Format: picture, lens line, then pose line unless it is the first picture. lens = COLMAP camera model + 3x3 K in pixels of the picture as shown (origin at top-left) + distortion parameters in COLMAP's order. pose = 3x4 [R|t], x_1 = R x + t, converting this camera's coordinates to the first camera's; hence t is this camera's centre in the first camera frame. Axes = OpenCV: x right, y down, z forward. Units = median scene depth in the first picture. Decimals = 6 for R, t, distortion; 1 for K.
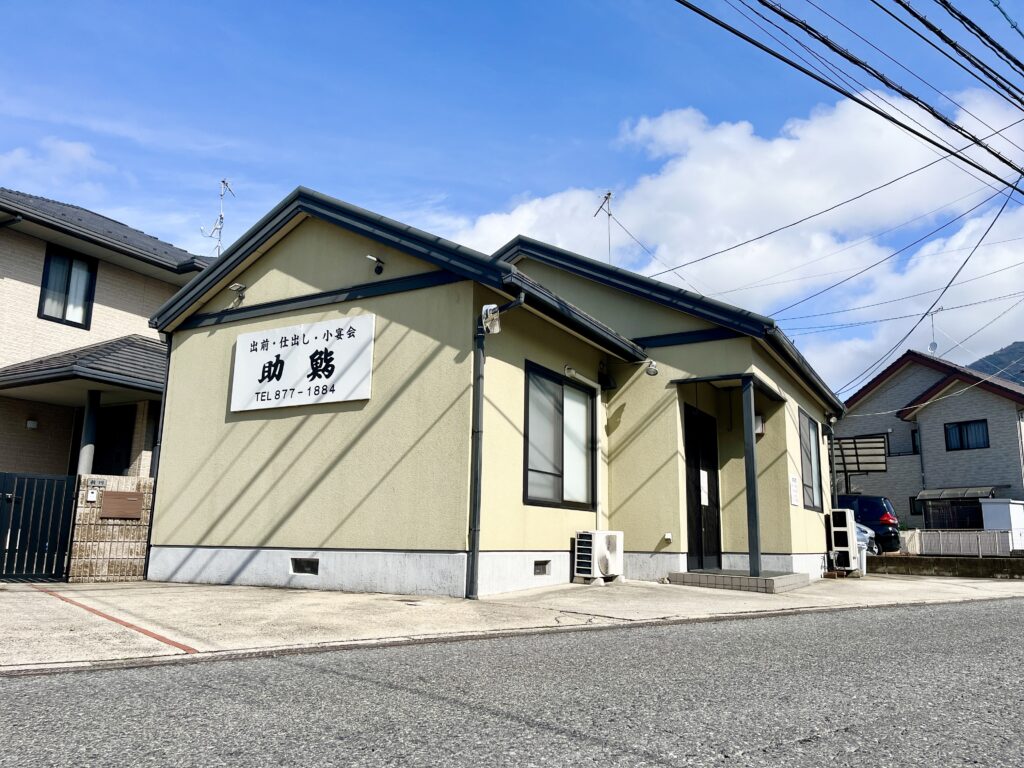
lens RADIAL K [[772.6, 0, 522.1], [0, 772.6, 389.4], [0, 0, 1]] dist [0.065249, -0.080999]
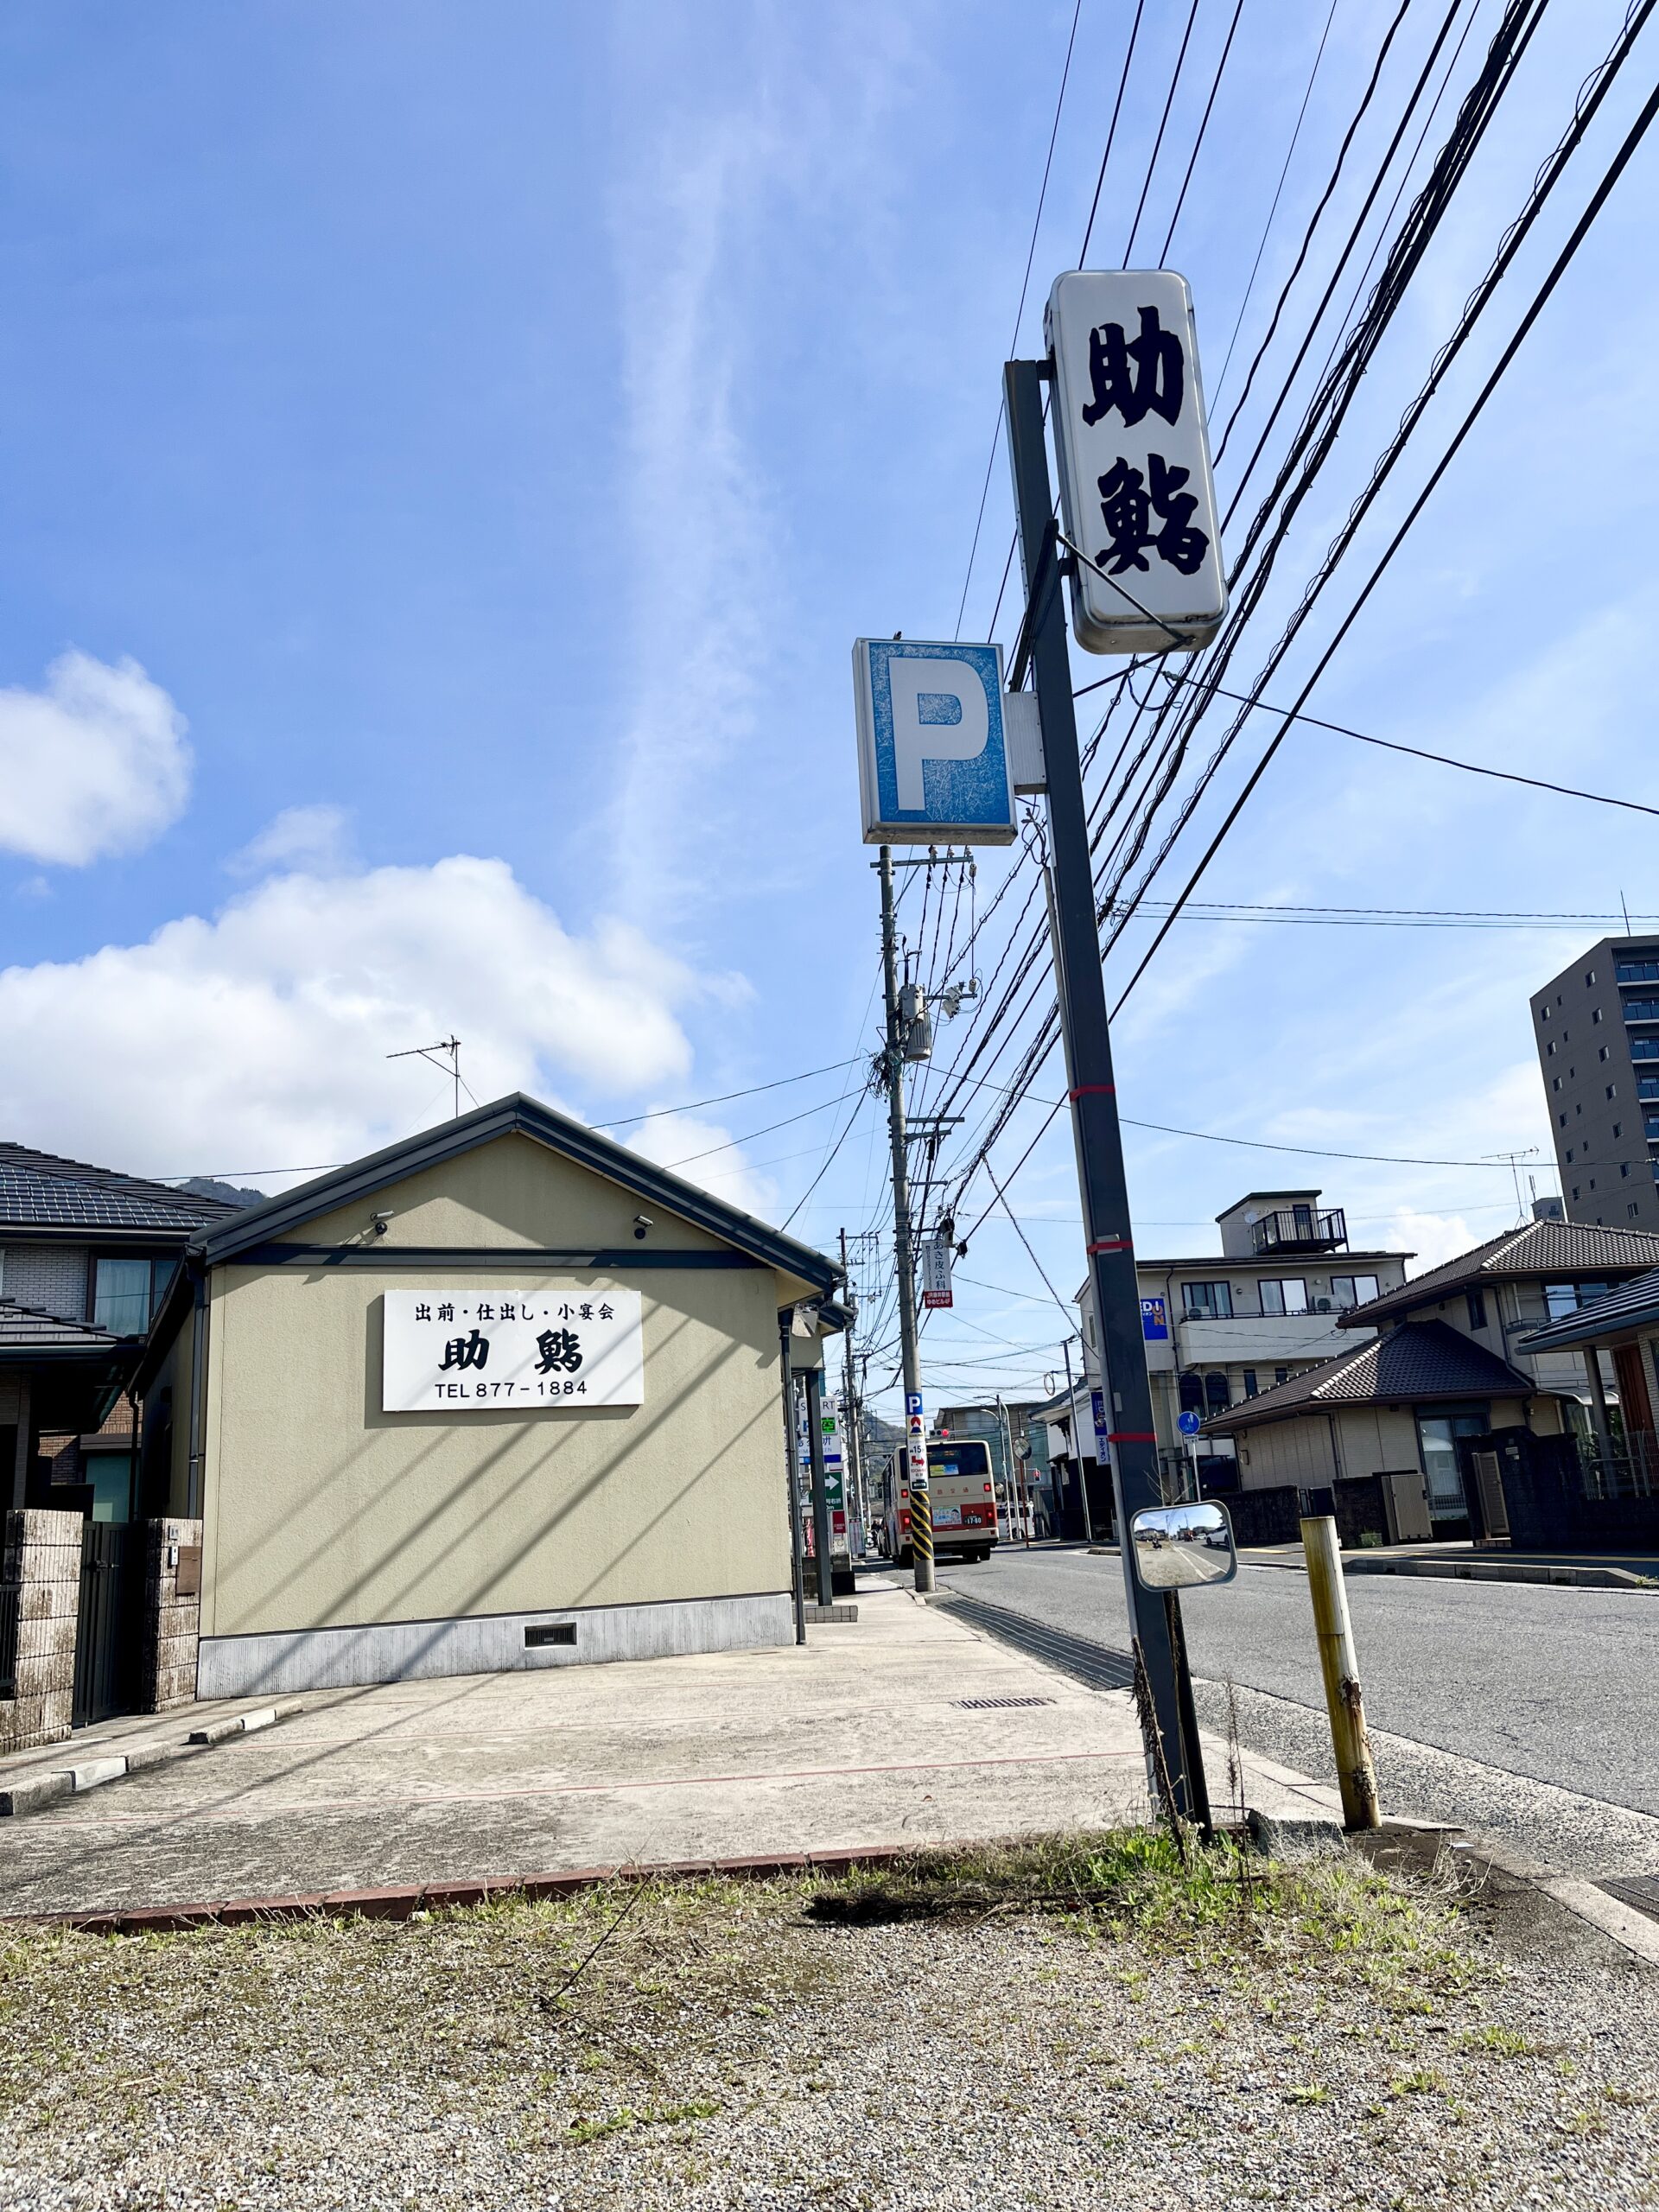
lens RADIAL K [[1668.9, 0, 841.5], [0, 1668.9, 1106.9], [0, 0, 1]] dist [0.065249, -0.080999]
pose [[0.596391, 0.153957, 0.787792, -1.354110], [-0.084053, 0.988016, -0.129455, -0.076816], [-0.798281, 0.010989, 0.602184, -0.162913]]
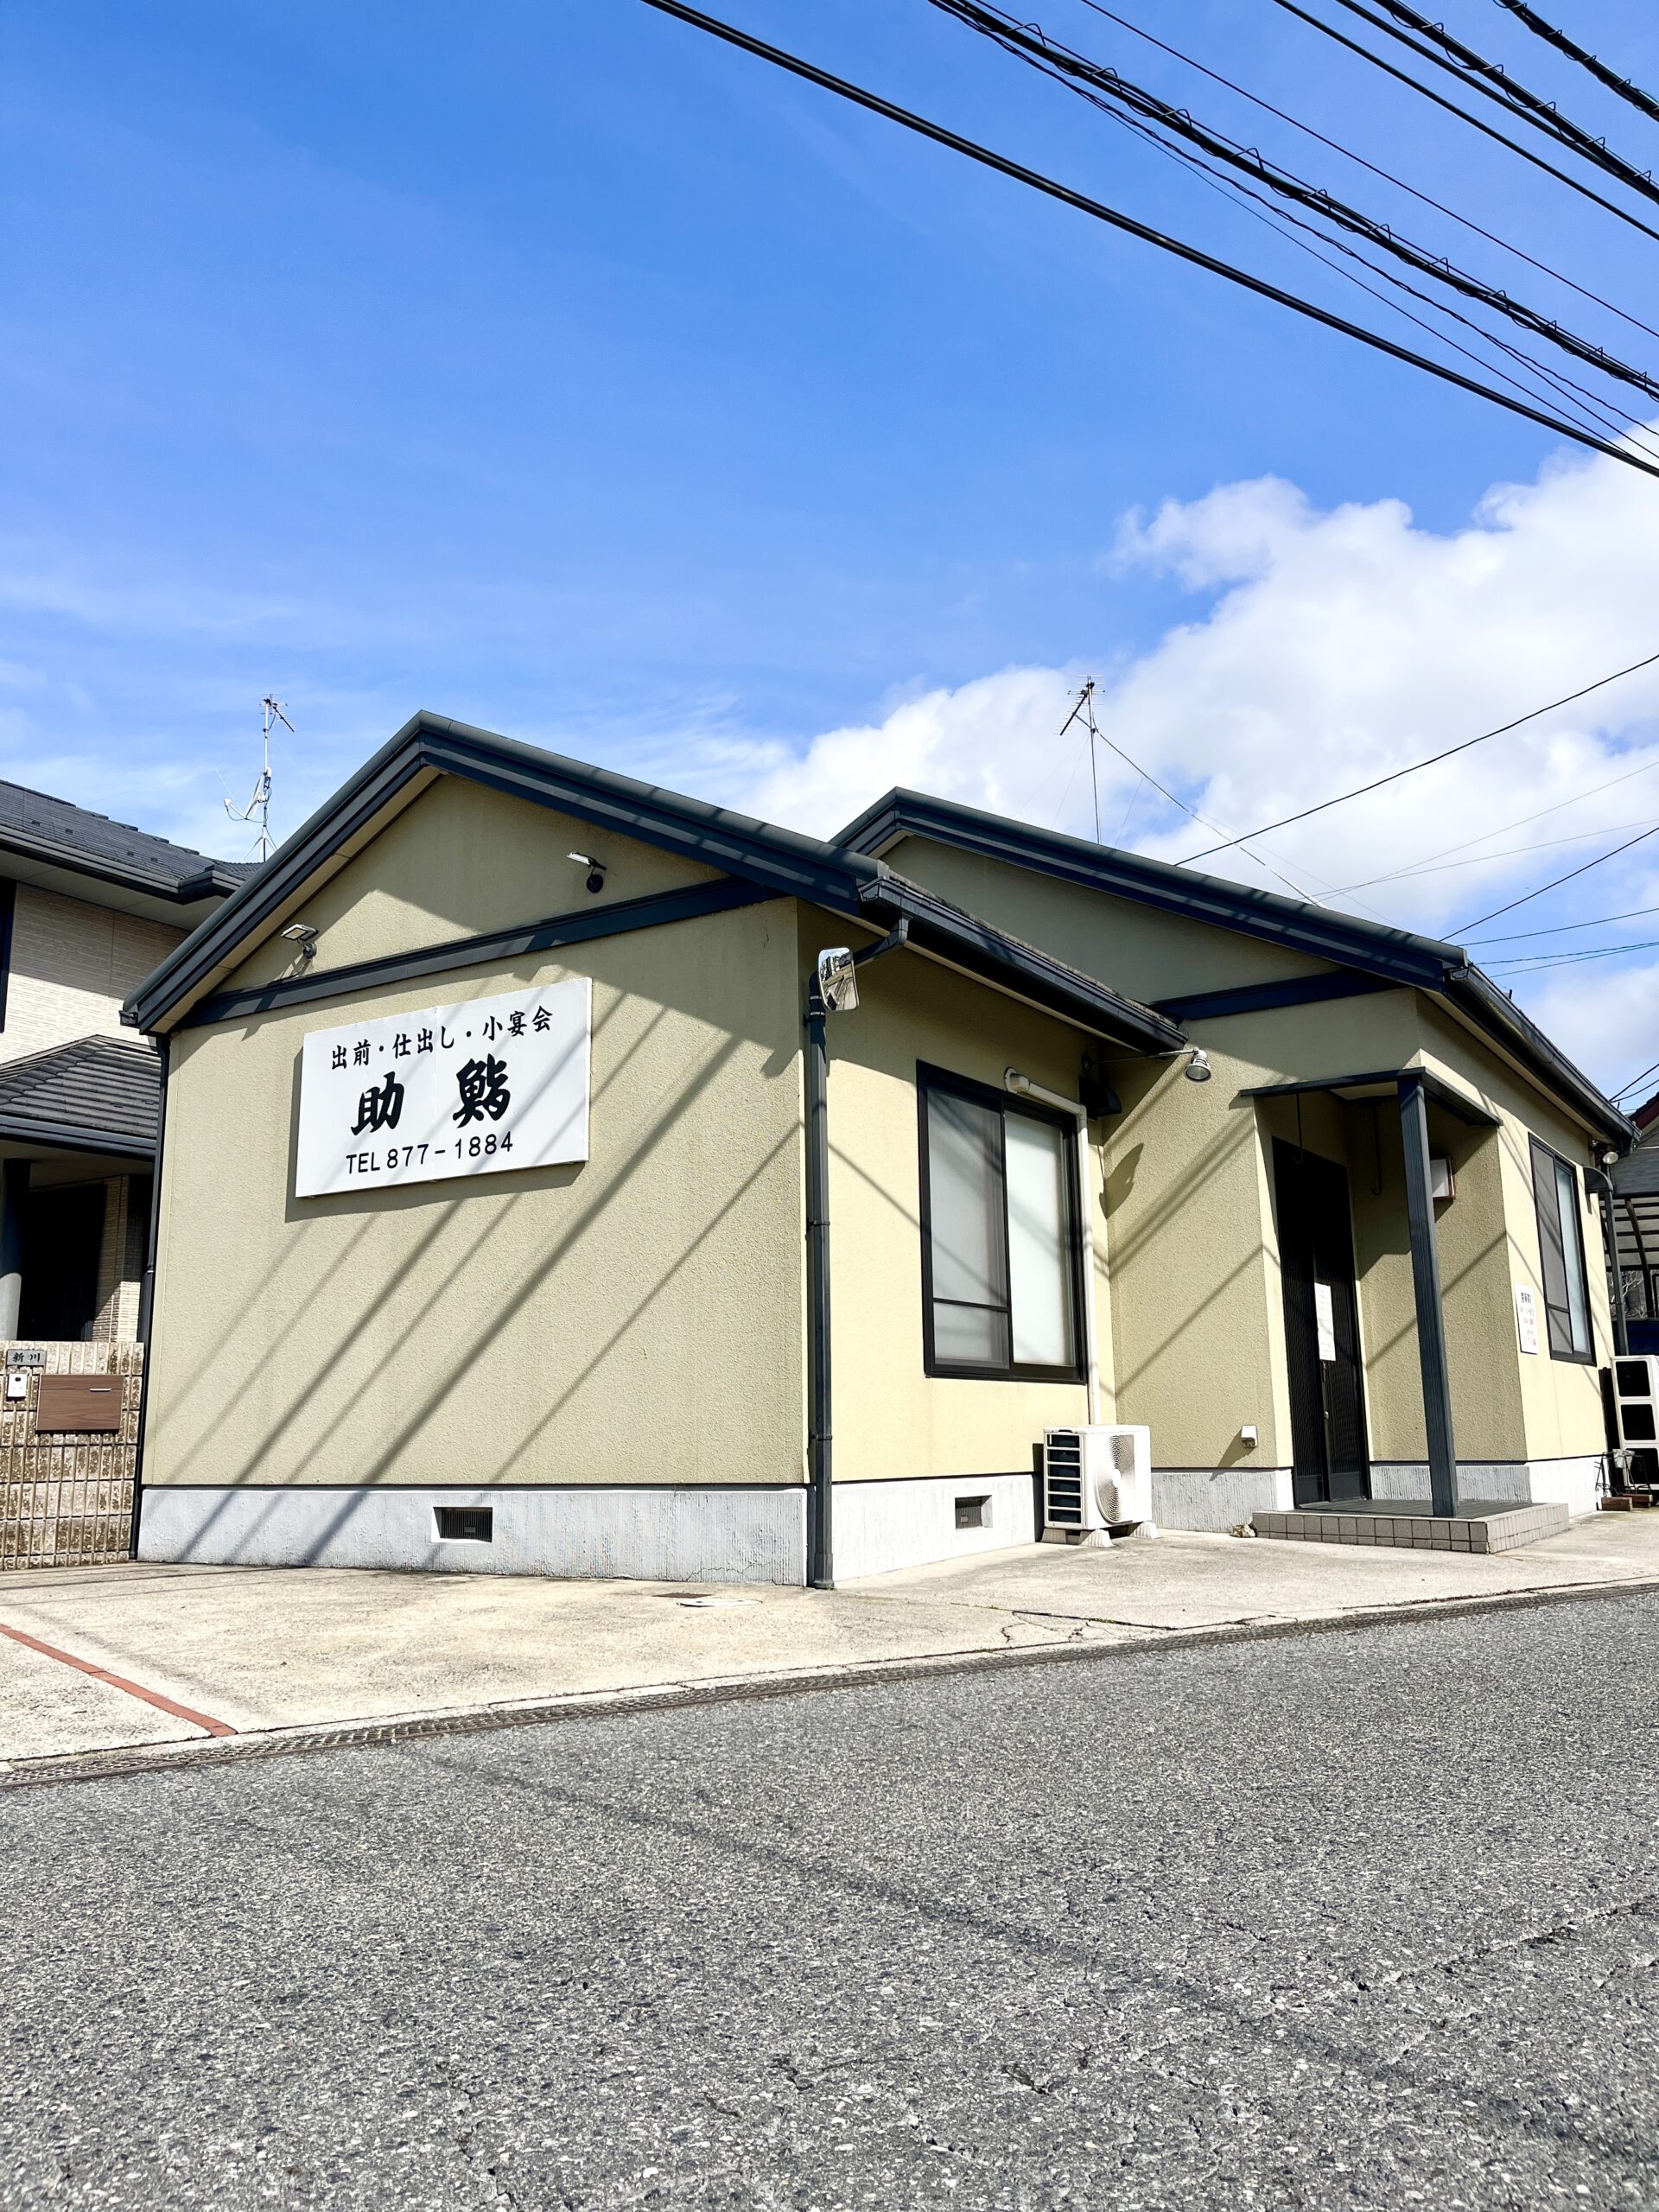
lens RADIAL K [[1668.9, 0, 841.5], [0, 1668.9, 1106.9], [0, 0, 1]] dist [0.065249, -0.080999]
pose [[0.997906, -0.040905, -0.050105, 0.007736], [0.040901, 0.999163, -0.001095, -0.012041], [0.050108, -0.000957, 0.998743, 0.003101]]
